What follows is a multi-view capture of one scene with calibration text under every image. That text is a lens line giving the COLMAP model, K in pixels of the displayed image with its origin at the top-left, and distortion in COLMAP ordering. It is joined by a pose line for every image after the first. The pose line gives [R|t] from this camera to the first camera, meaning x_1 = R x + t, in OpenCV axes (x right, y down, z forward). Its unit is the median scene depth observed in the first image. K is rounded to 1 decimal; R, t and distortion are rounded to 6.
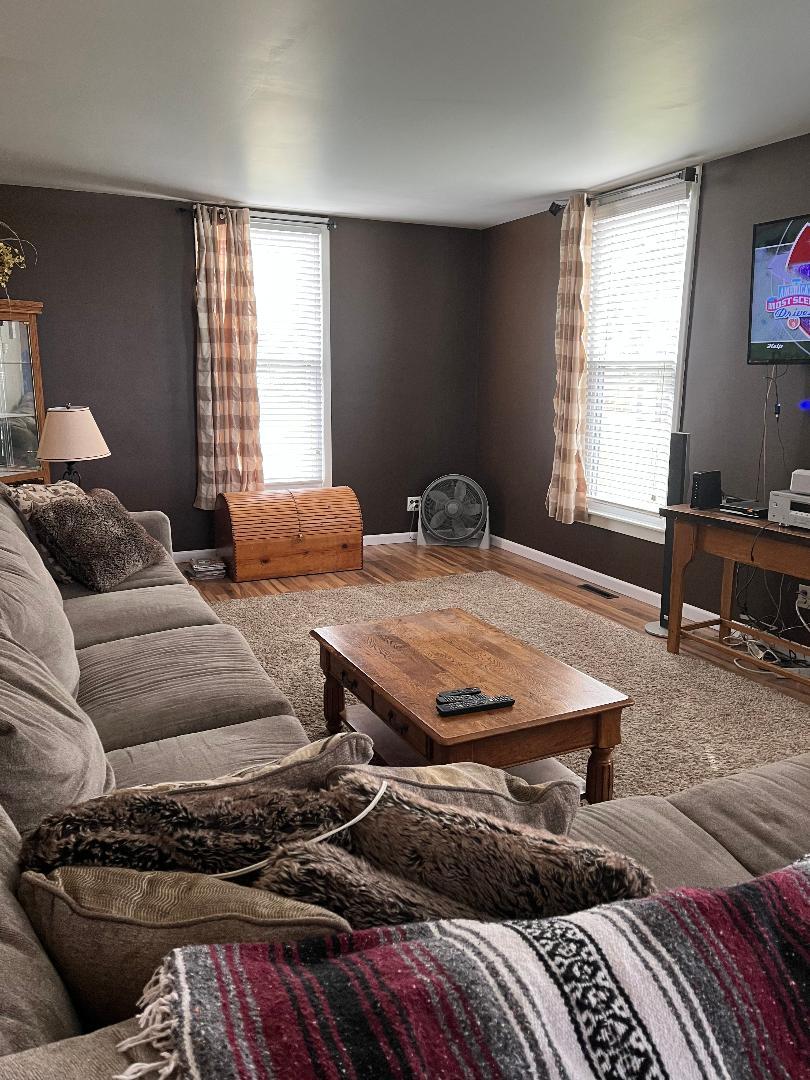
lens RADIAL K [[817.4, 0, 396.3], [0, 817.4, 548.6], [0, 0, 1]] dist [0.071437, -0.090299]
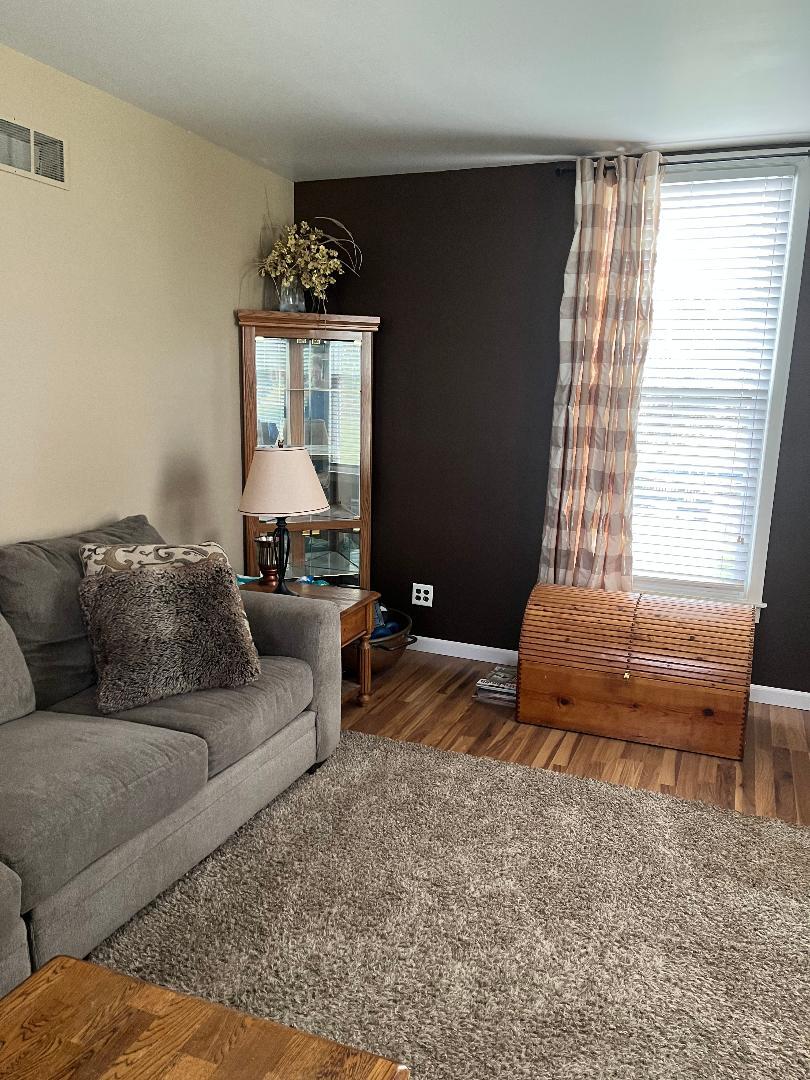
lens RADIAL K [[817.4, 0, 396.3], [0, 817.4, 548.6], [0, 0, 1]] dist [0.071437, -0.090299]
pose [[0.706257, 0.143089, -0.693344, 0.165307], [-0.180044, 0.983464, 0.019565, -0.087395], [0.684679, 0.111015, 0.720341, 0.434741]]
